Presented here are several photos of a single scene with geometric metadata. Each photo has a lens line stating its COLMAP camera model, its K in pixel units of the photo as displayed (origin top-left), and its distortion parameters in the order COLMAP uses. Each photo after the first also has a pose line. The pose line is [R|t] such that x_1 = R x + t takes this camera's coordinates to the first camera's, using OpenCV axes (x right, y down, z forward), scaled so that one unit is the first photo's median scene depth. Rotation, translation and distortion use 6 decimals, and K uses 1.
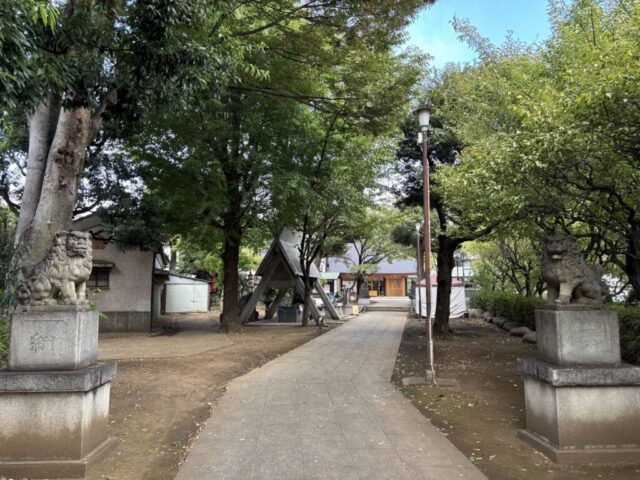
lens RADIAL K [[486.7, 0, 320.0], [0, 486.7, 240.0], [0, 0, 1]] dist [0.071895, -0.061148]
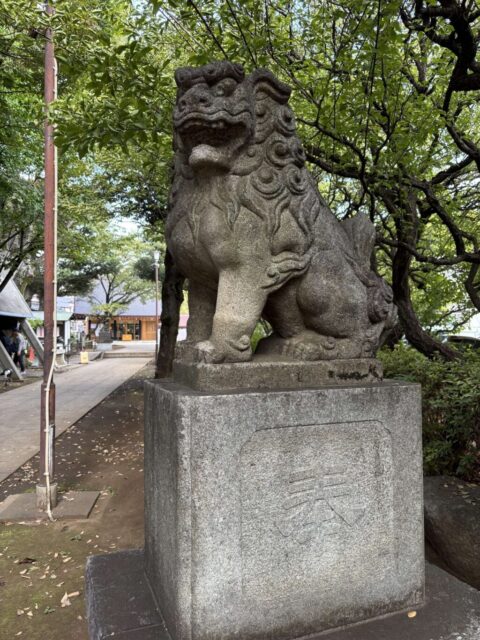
lens RADIAL K [[489.6, 0, 249.9], [0, 489.6, 319.5], [0, 0, 1]] dist [0.047842, -0.061275]
pose [[0.949622, 0.005592, 0.313347, 0.120613], [-0.028101, 0.997333, 0.067362, 0.026442], [-0.312134, -0.072773, 0.947247, 0.217946]]
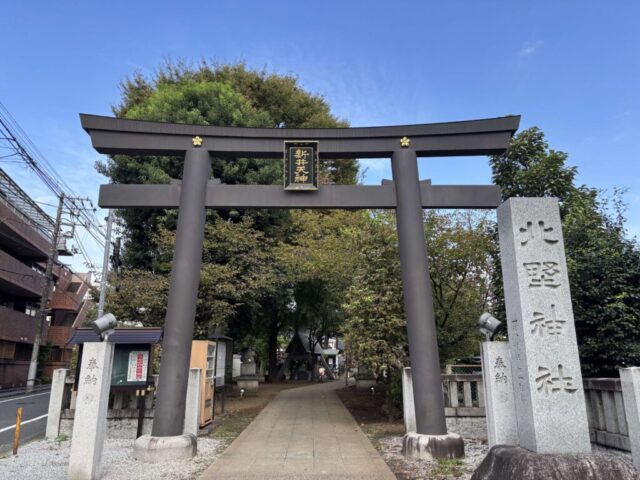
lens RADIAL K [[486.7, 0, 320.0], [0, 486.7, 240.0], [0, 0, 1]] dist [0.071895, -0.061148]
pose [[0.999056, -0.013122, -0.041405, 0.088898], [0.006885, 0.989063, -0.147332, -0.083545], [0.042886, 0.146908, 0.988220, -0.968935]]
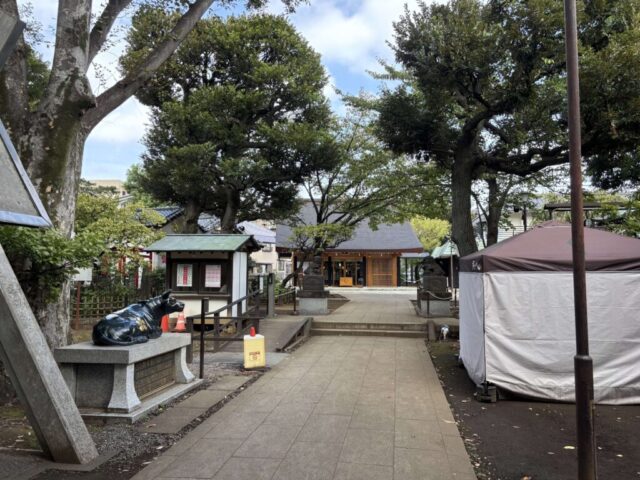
lens RADIAL K [[486.7, 0, 320.0], [0, 486.7, 240.0], [0, 0, 1]] dist [0.071895, -0.061148]
pose [[0.999268, 0.006687, 0.037654, 0.154591], [-0.007864, 0.999482, 0.031195, 0.110535], [-0.037426, -0.031469, 0.998804, 1.135585]]
